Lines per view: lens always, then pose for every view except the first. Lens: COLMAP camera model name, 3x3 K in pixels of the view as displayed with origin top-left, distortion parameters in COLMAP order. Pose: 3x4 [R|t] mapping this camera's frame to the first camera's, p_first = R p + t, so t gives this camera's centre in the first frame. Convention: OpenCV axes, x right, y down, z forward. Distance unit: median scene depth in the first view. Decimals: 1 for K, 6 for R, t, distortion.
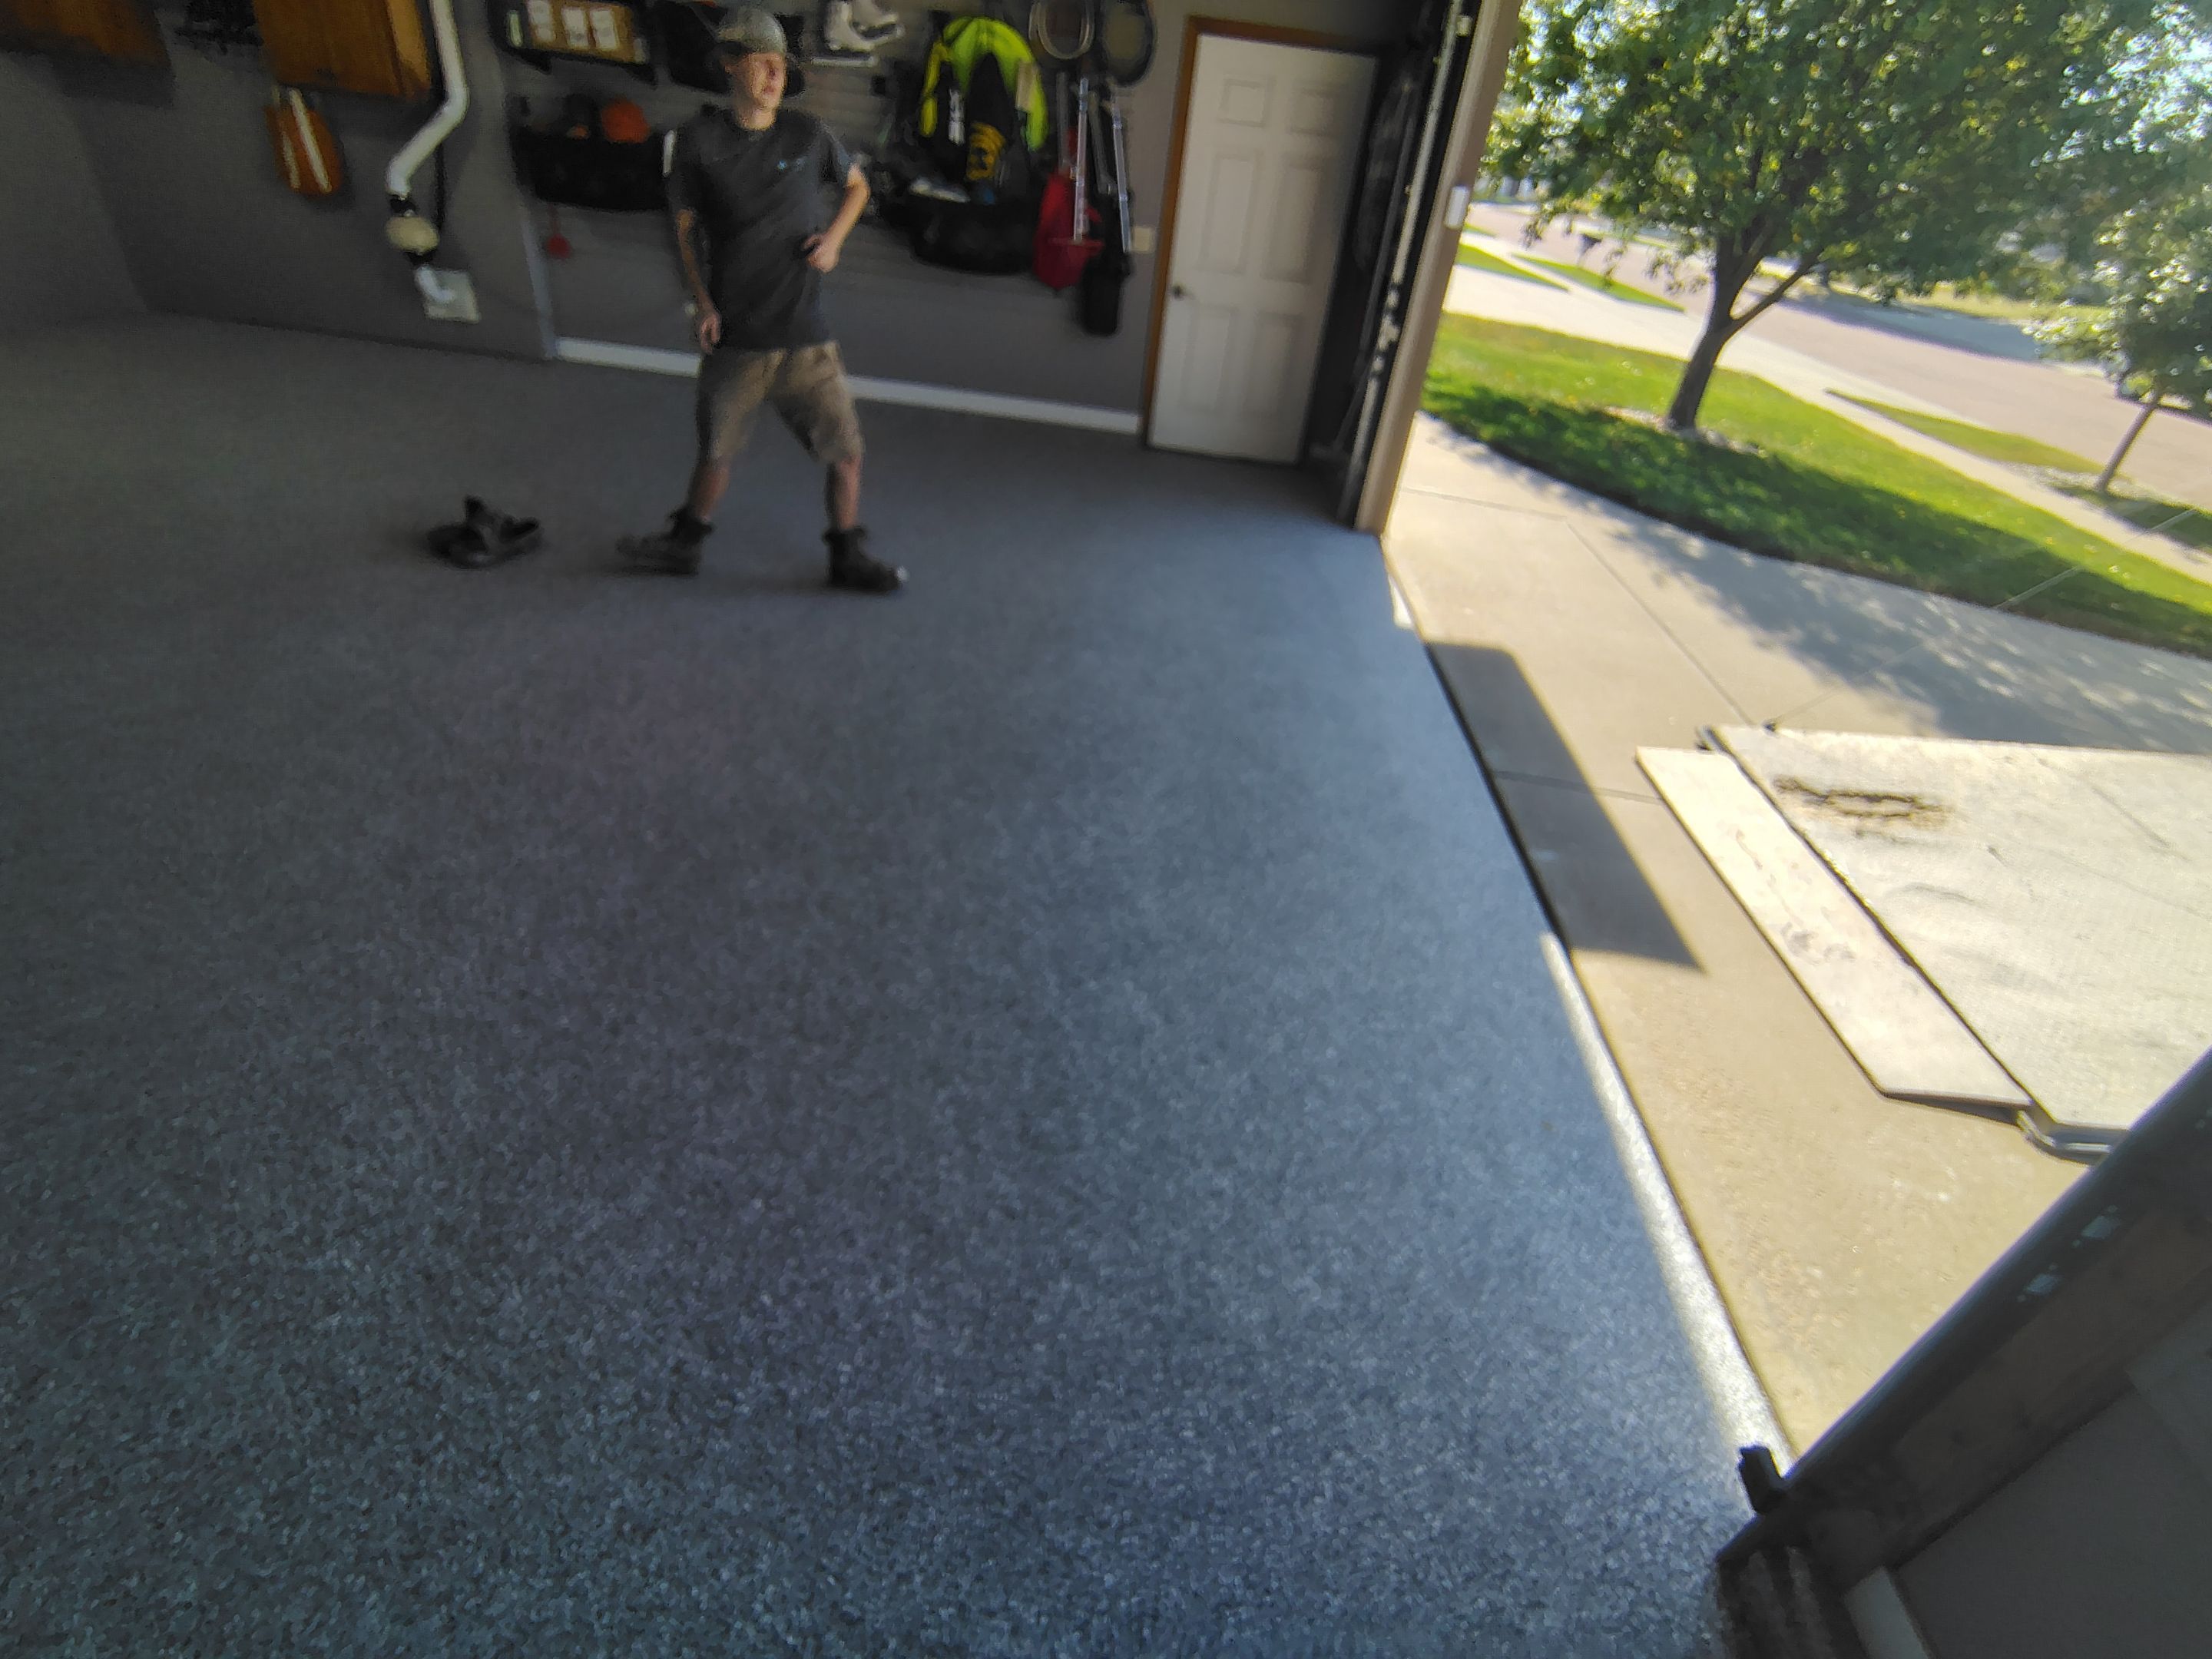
lens RADIAL K [[1039.8, 0, 1112.2], [0, 1039.8, 834.4], [0, 0, 1]] dist [-0.009666, 0.005030]
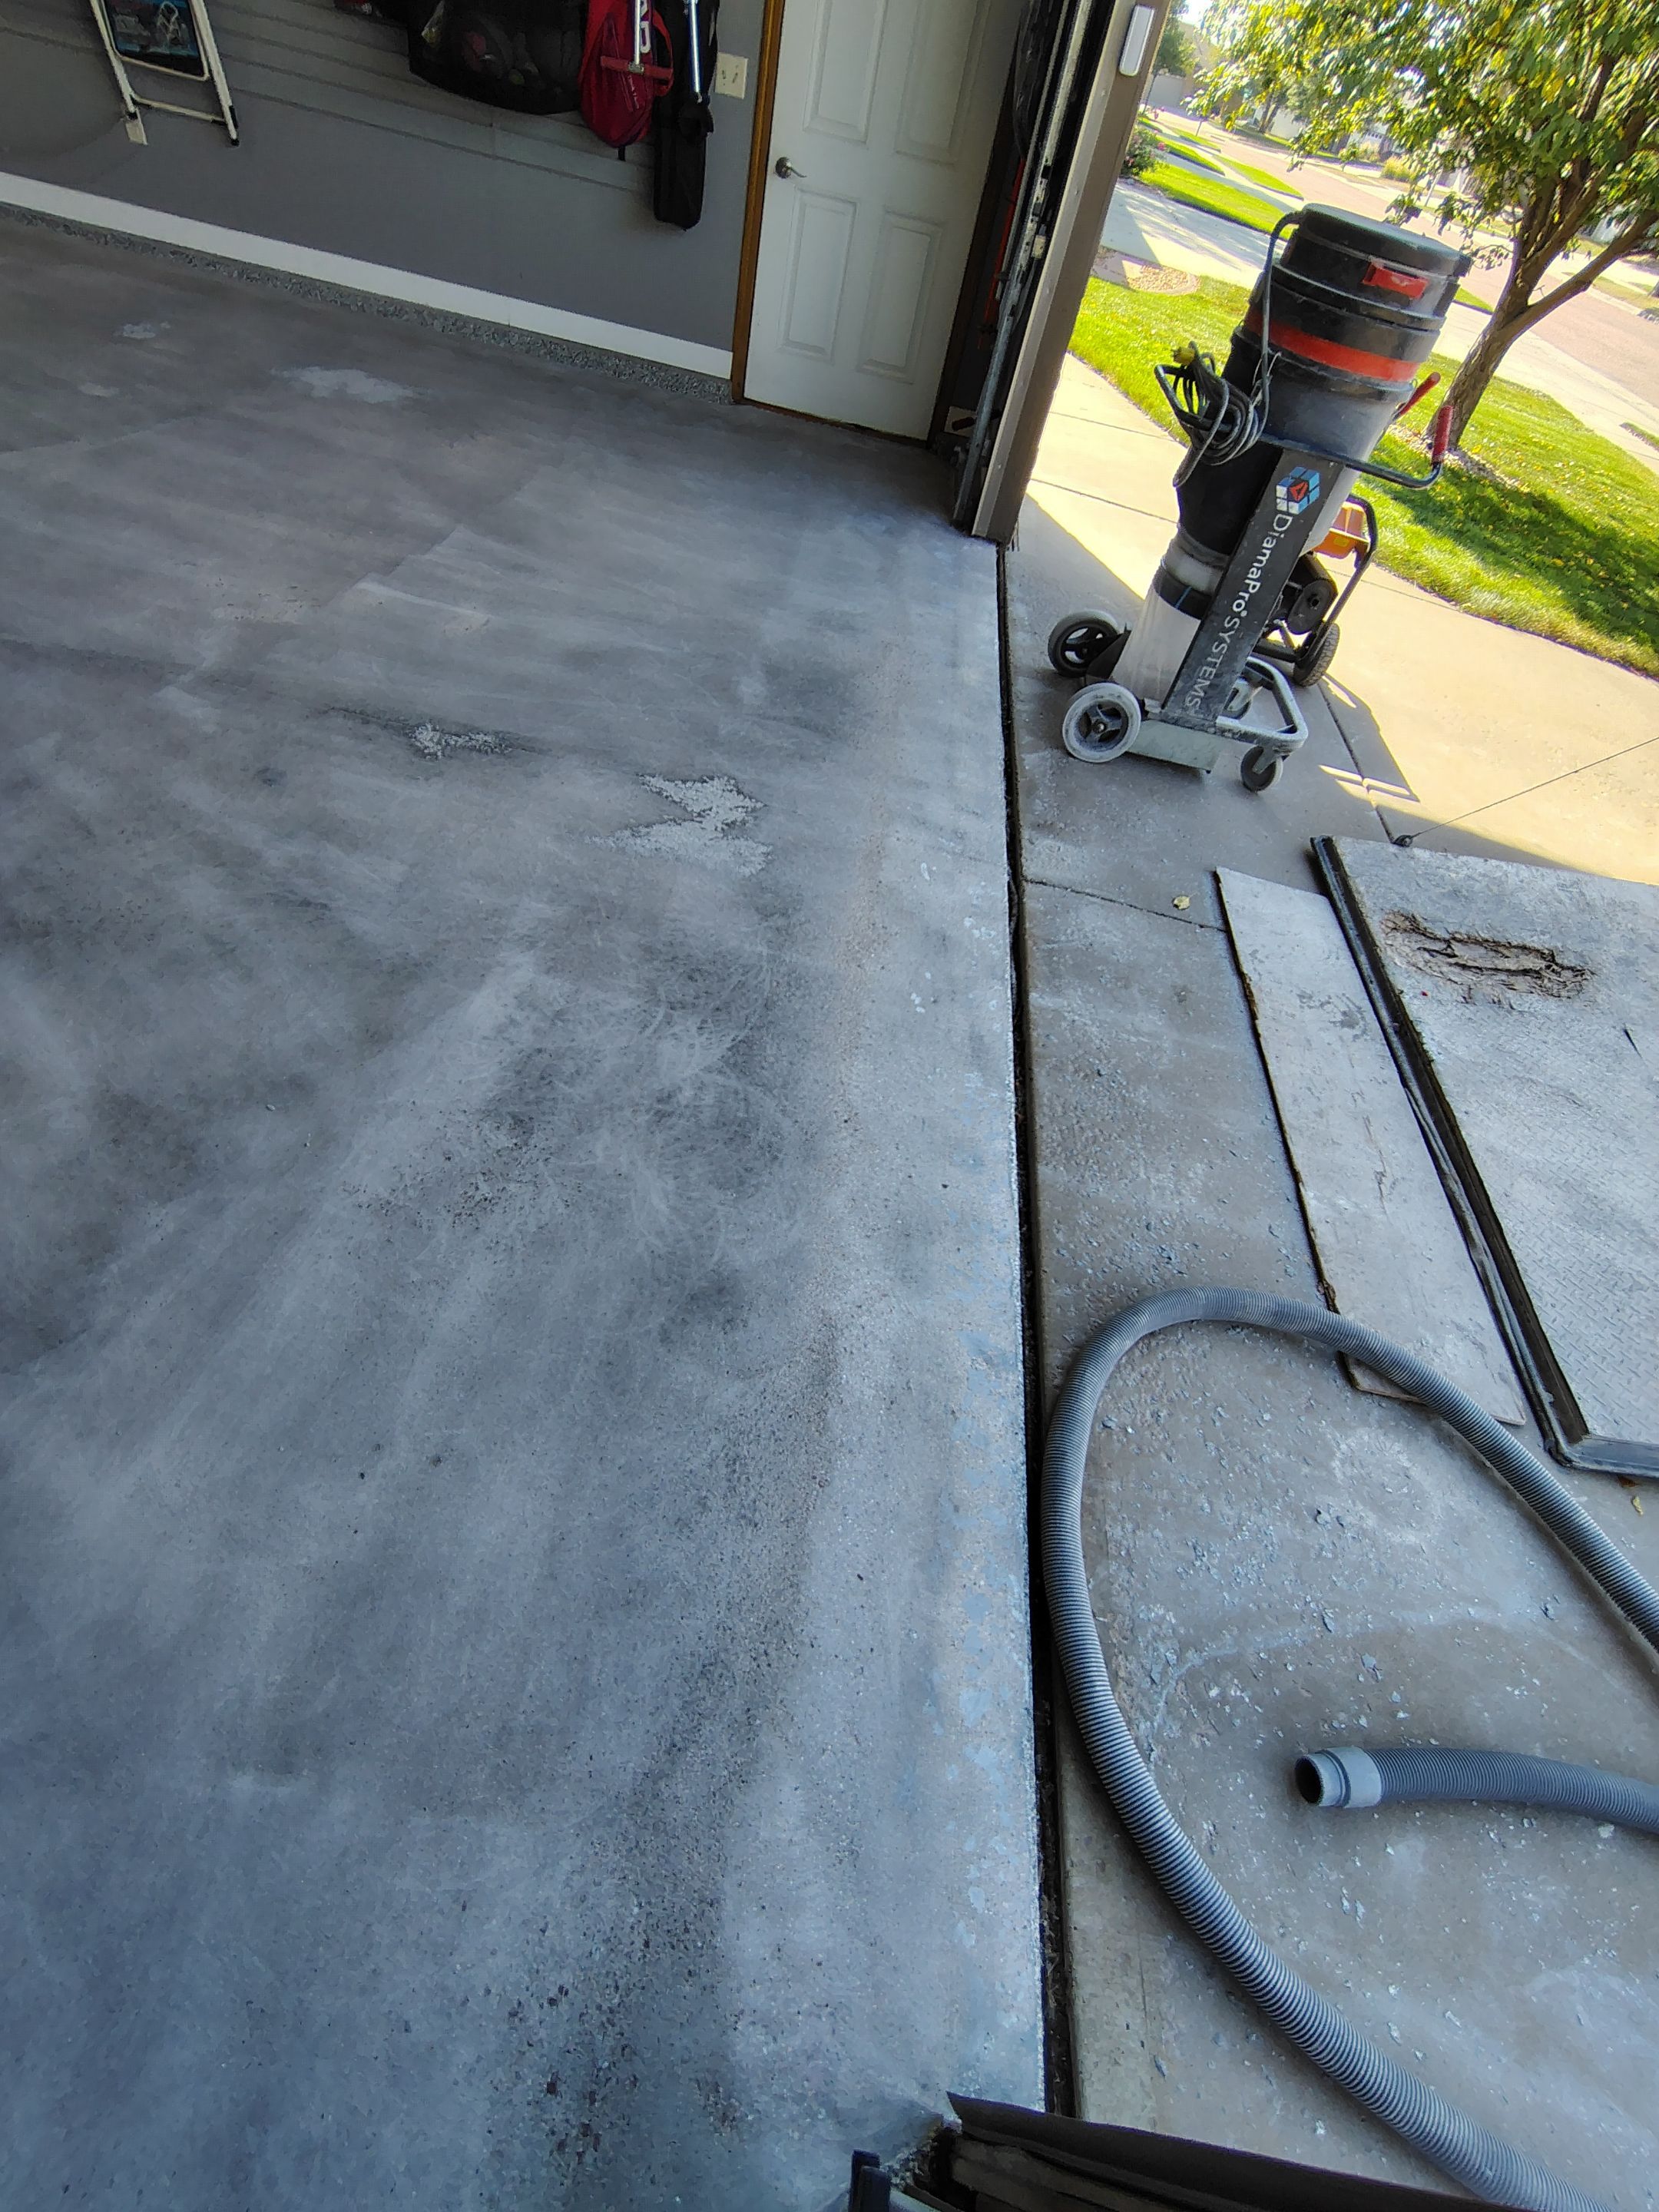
lens RADIAL K [[1039.8, 0, 824.2], [0, 1039.8, 1105.3], [0, 0, 1]] dist [-0.009666, 0.005030]
pose [[0.996846, 0.075298, 0.025082, 0.141111], [-0.078921, 0.973865, 0.212974, -0.030255], [-0.008390, -0.214282, 0.976736, 0.142924]]
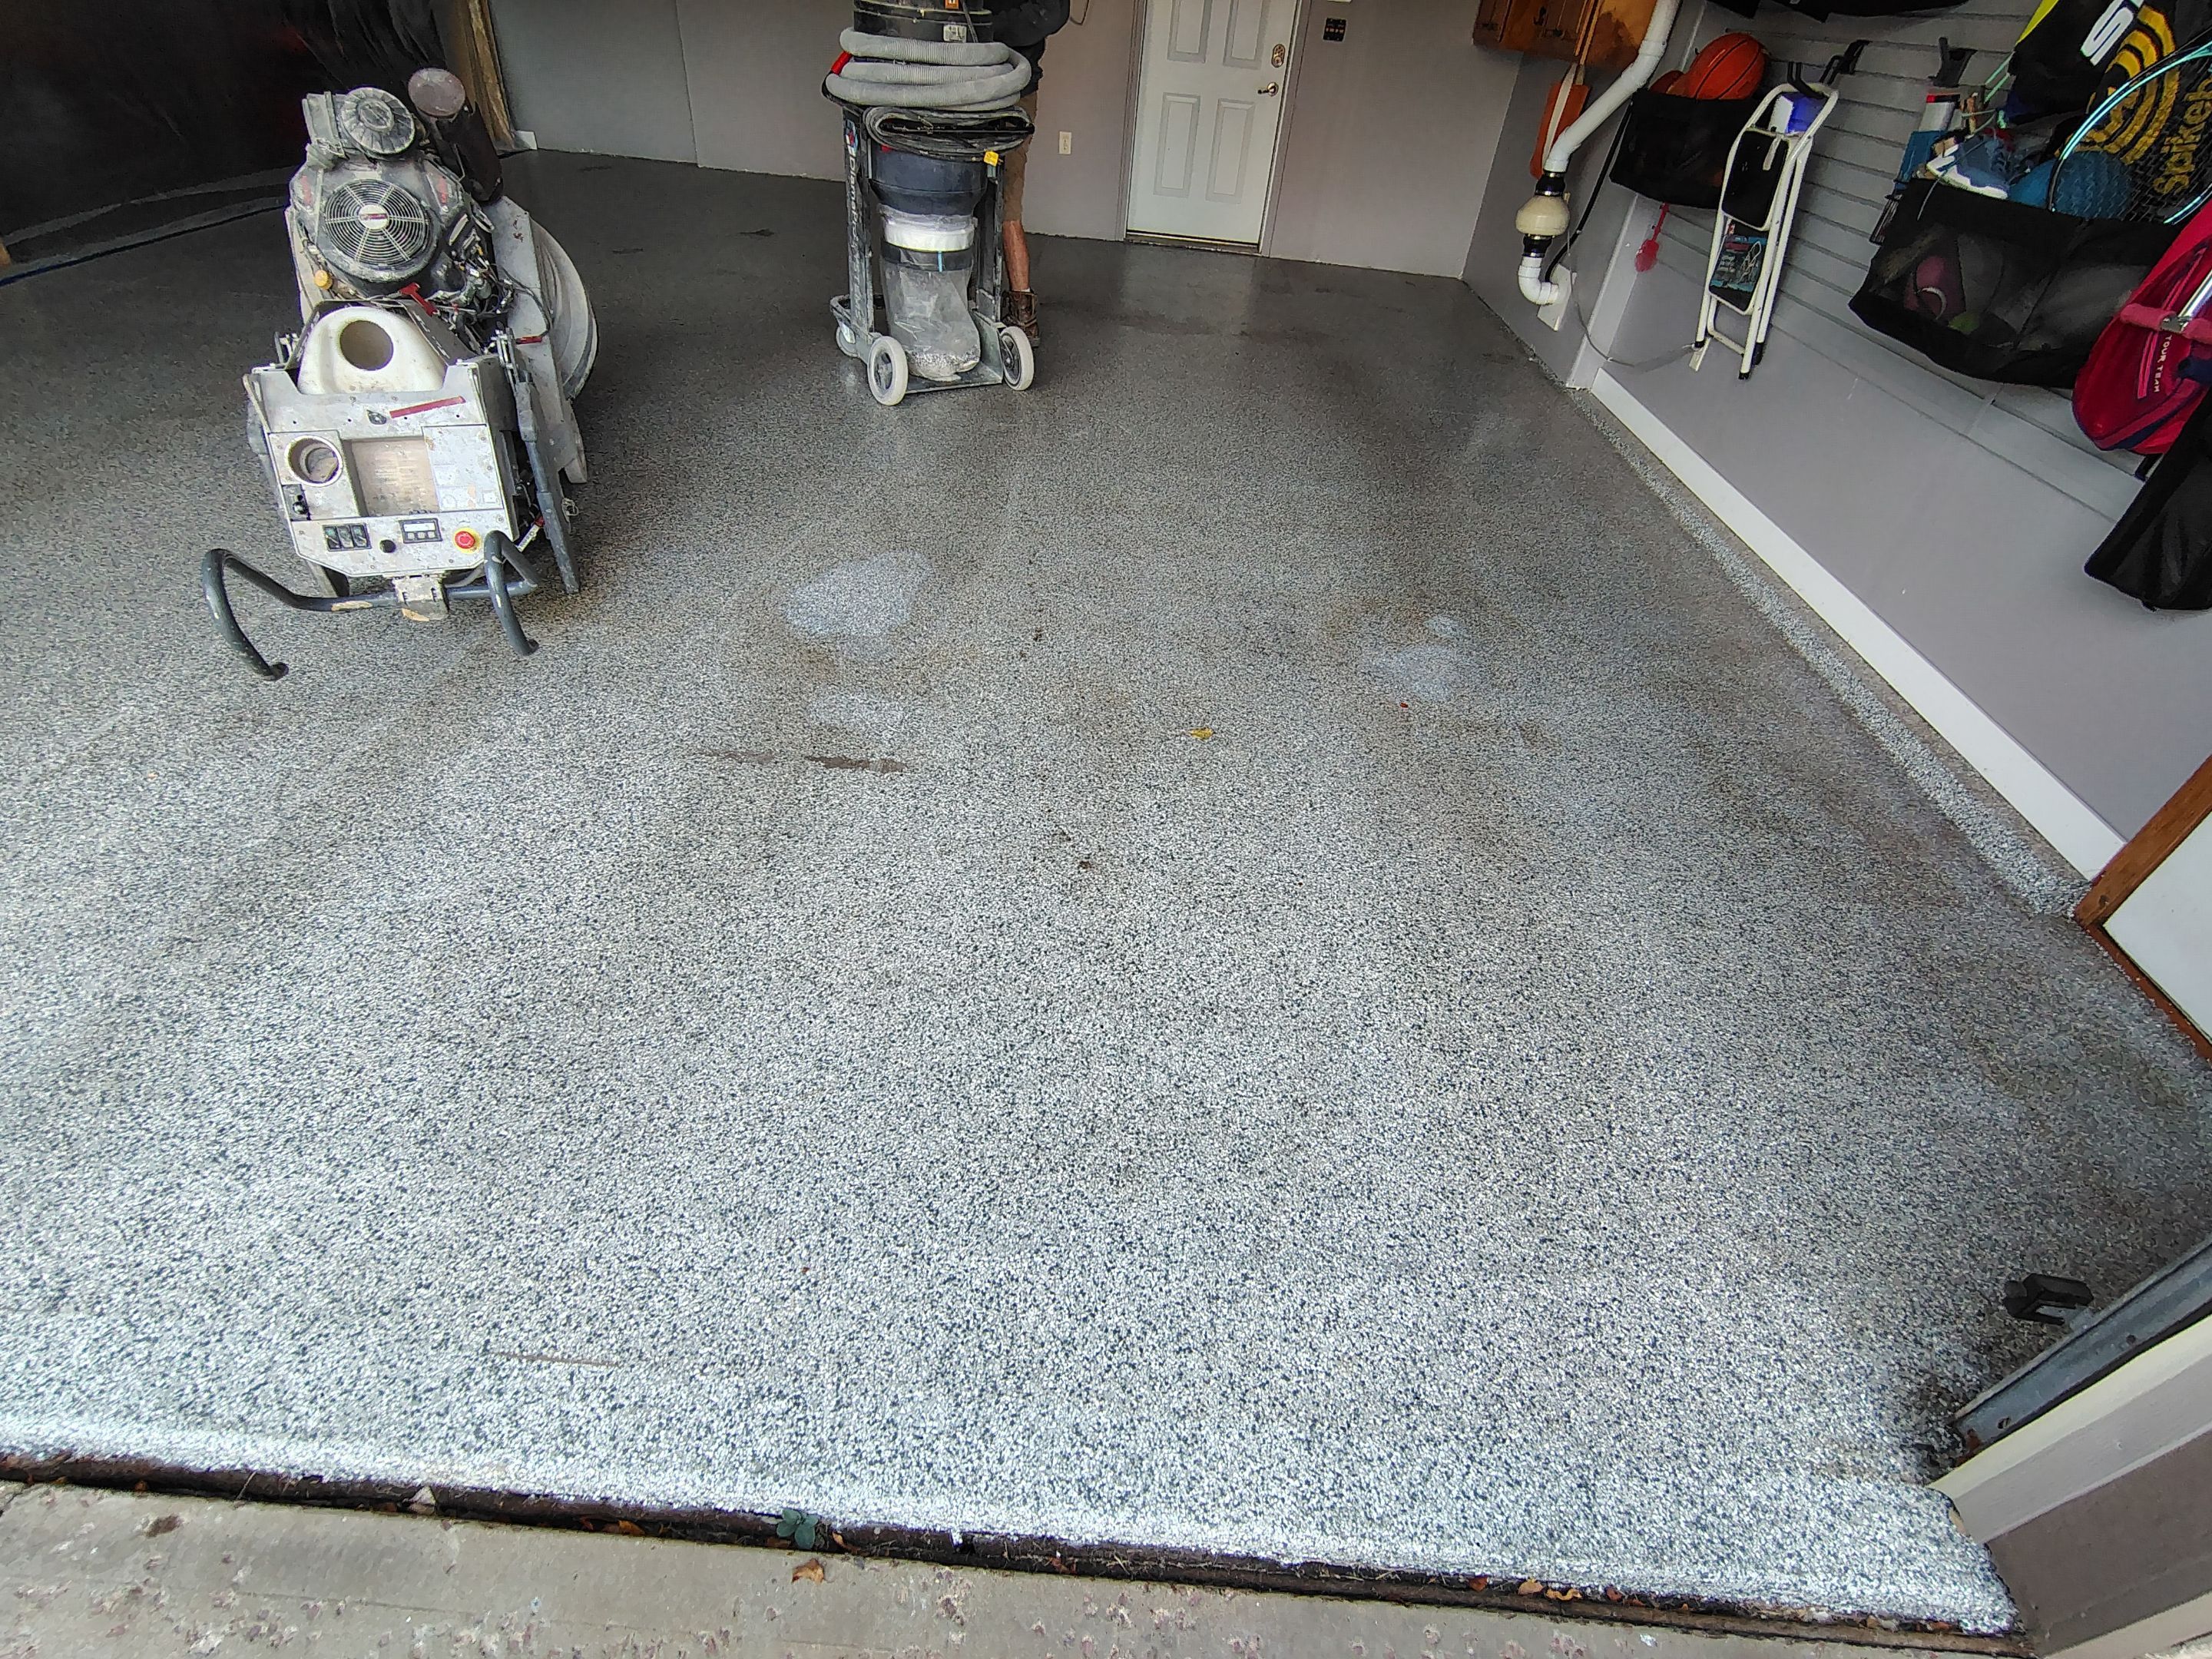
lens RADIAL K [[1039.8, 0, 1106.0], [0, 1039.8, 830.3], [0, 0, 1]] dist [-0.009666, 0.005030]
pose [[0.014105, 0.544664, -0.838536, 0.370598], [-0.638796, 0.650078, 0.411508, -0.393779], [0.769247, 0.529849, 0.357098, 0.725985]]
